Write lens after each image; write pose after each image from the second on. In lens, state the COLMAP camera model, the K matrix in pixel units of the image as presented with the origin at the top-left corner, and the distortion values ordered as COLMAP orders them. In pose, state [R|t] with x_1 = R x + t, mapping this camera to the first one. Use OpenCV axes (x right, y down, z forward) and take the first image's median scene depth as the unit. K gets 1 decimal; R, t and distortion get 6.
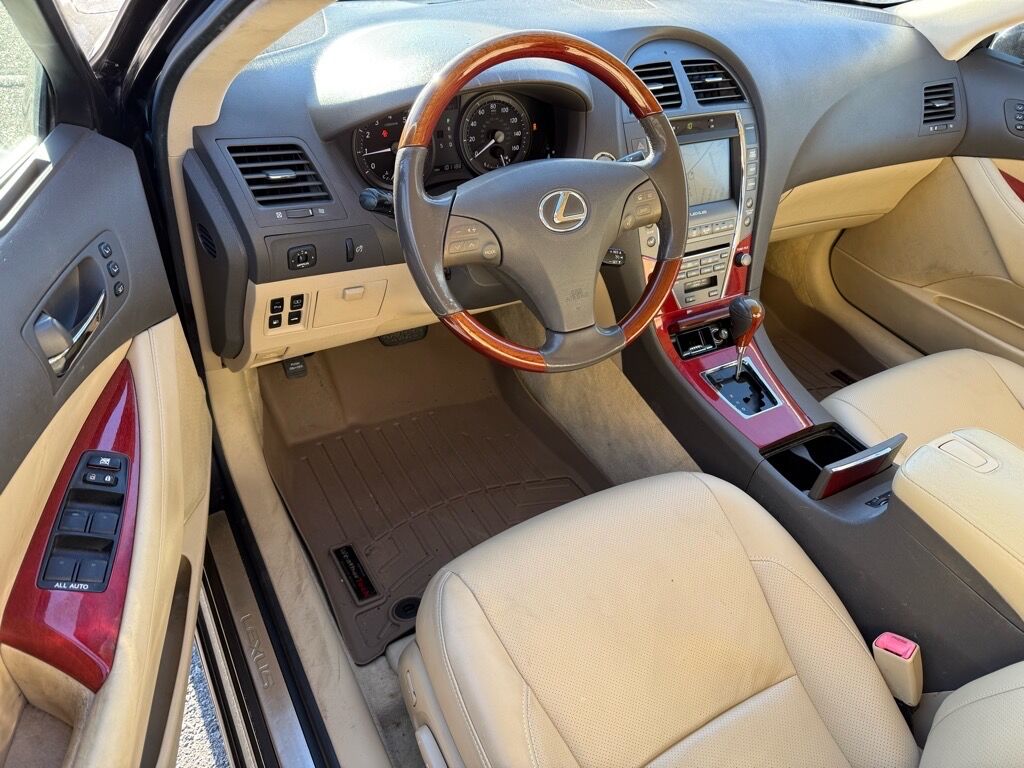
lens RADIAL K [[733.2, 0, 510.4], [0, 733.2, 381.8], [0, 0, 1]] dist [0.050012, -0.080548]
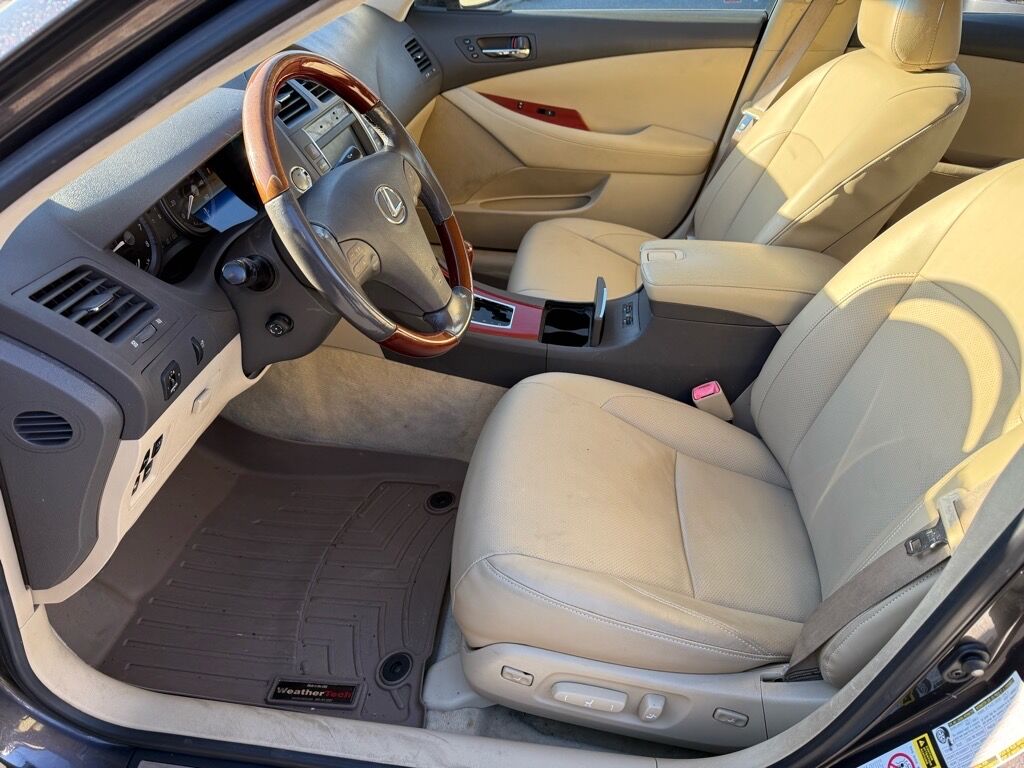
lens RADIAL K [[733.2, 0, 514.9], [0, 733.2, 386.4], [0, 0, 1]] dist [0.050012, -0.080548]
pose [[0.592468, -0.519453, 0.615752, -0.435495], [0.526006, 0.828363, 0.192698, -0.092220], [-0.610163, 0.209722, 0.764014, 0.104844]]
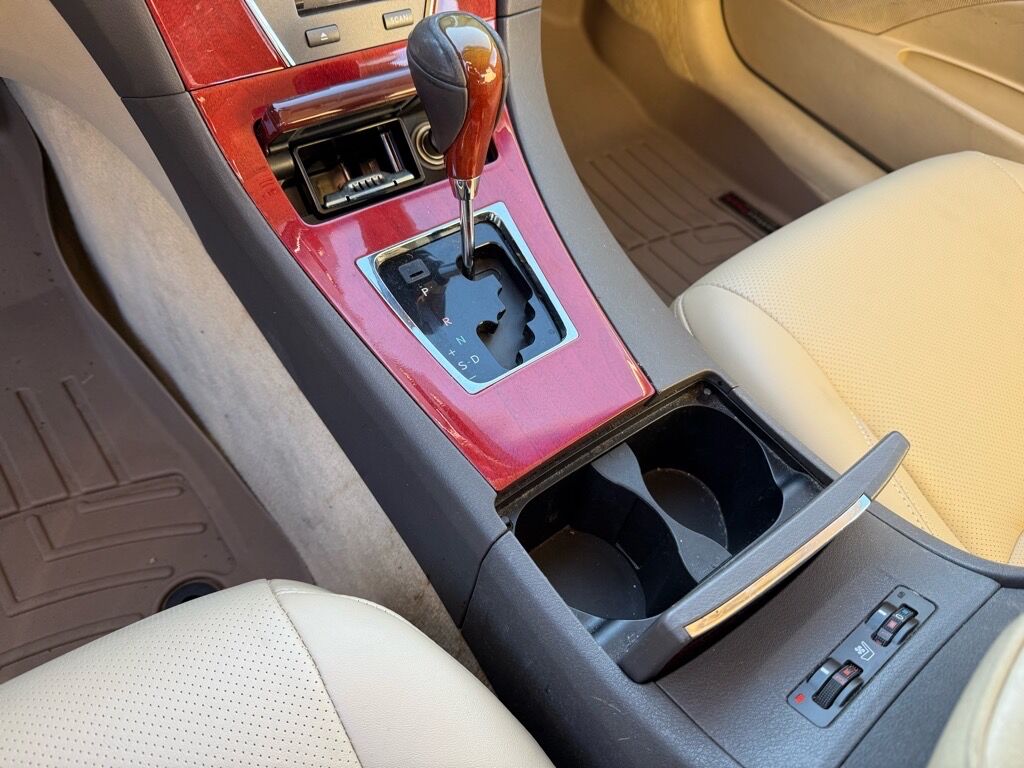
lens RADIAL K [[733.2, 0, 522.1], [0, 733.2, 384.5], [0, 0, 1]] dist [0.050012, -0.080548]
pose [[0.988239, -0.081503, 0.129389, 0.287147], [0.046157, 0.965646, 0.255731, -0.040280], [-0.145787, -0.246751, 0.958050, 0.634619]]
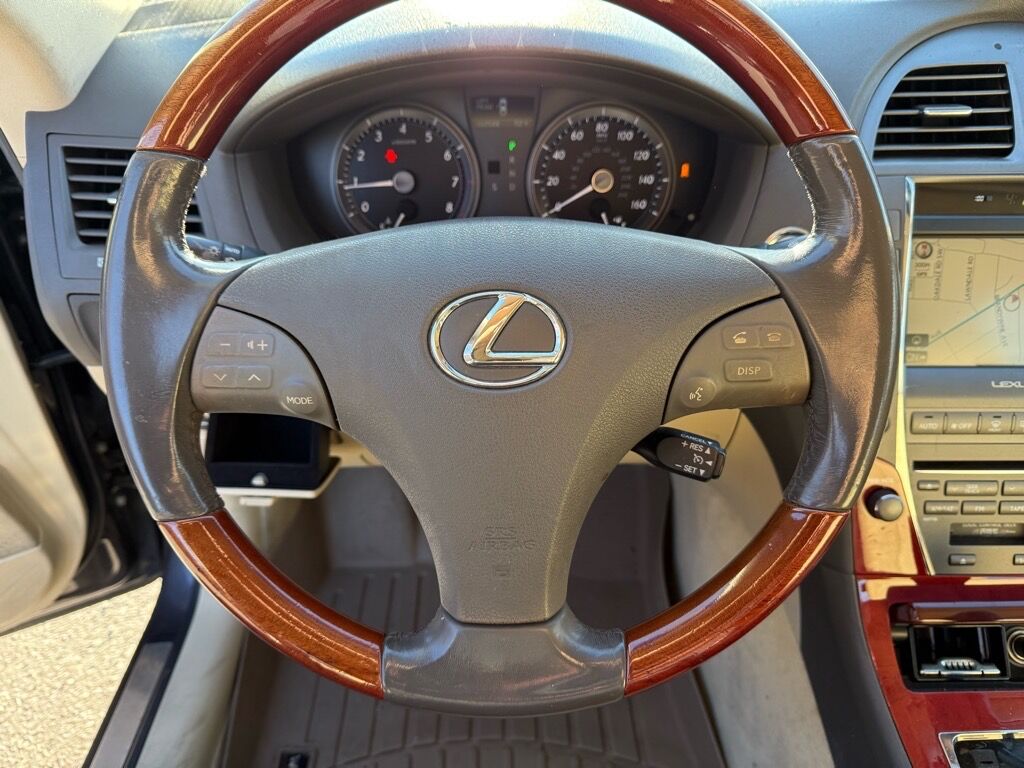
lens RADIAL K [[733.2, 0, 506.9], [0, 733.2, 380.0], [0, 0, 1]] dist [0.050012, -0.080548]
pose [[0.867550, 0.202959, -0.454054, 0.189596], [-0.243136, 0.969490, -0.031199, -0.141764], [0.433869, 0.137464, 0.890428, 0.459853]]
